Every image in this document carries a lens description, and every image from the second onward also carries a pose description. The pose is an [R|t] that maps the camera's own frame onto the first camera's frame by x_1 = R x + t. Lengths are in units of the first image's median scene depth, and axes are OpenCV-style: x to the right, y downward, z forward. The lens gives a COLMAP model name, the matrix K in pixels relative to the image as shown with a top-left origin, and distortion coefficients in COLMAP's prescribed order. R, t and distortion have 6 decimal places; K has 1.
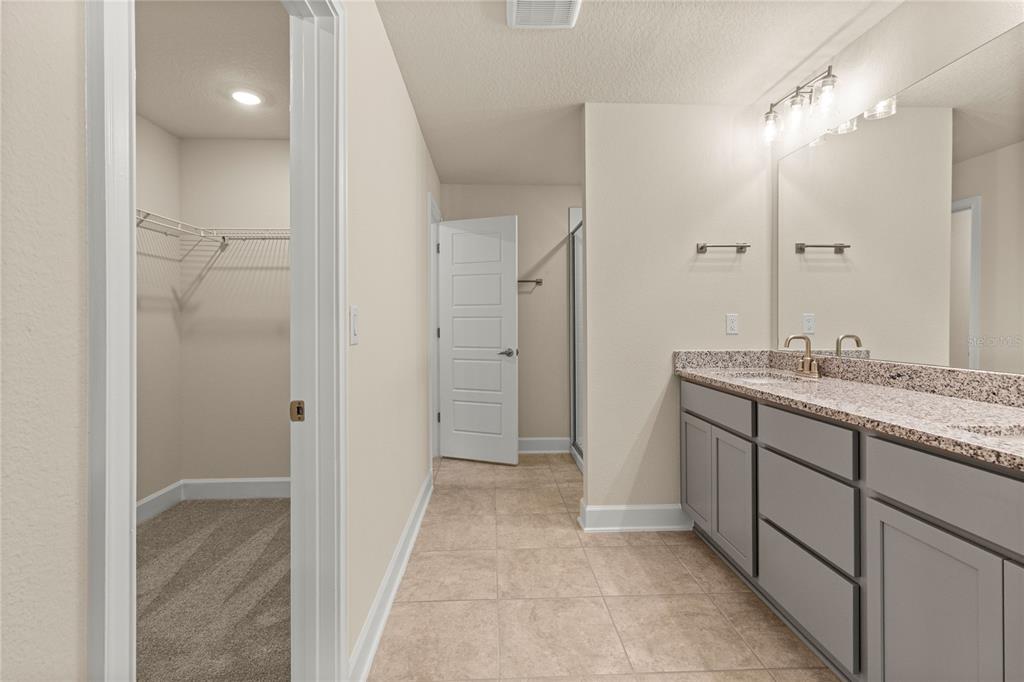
lens RADIAL K [[477.5, 0, 502.3], [0, 477.5, 322.6], [0, 0, 1]] dist [0.000472, -0.000017]
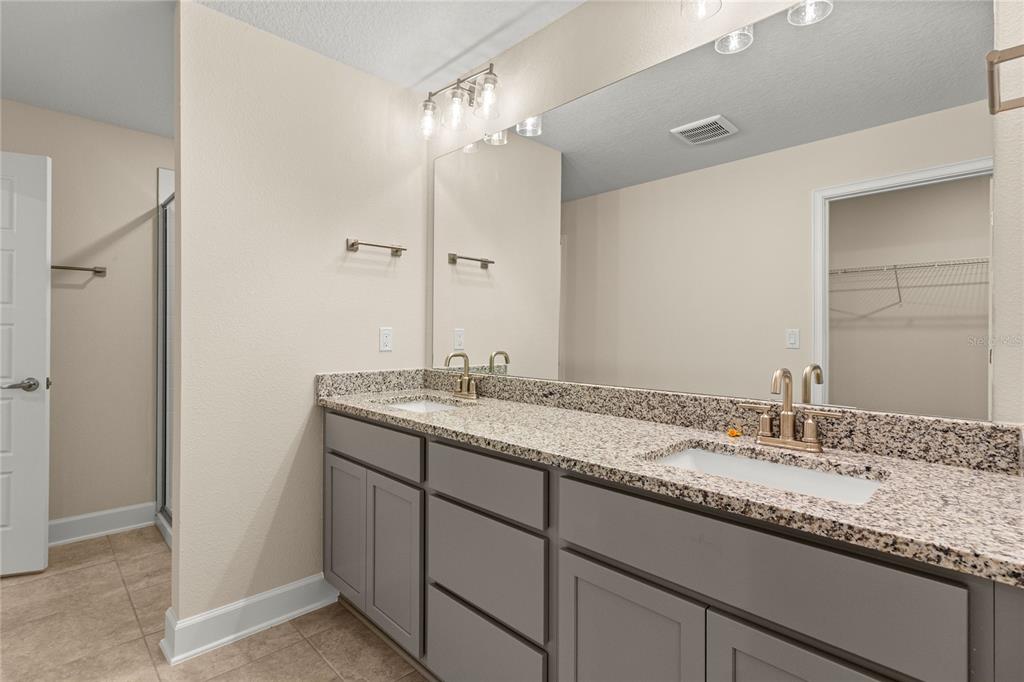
lens RADIAL K [[482.8, 0, 508.1], [0, 482.8, 333.7], [0, 0, 1]] dist [0.005260, 0.001660]
pose [[0.732413, 0.008186, 0.680811, 0.062397], [-0.009337, 0.999954, -0.001978, -0.008064], [-0.680797, -0.004908, 0.732456, 0.247109]]
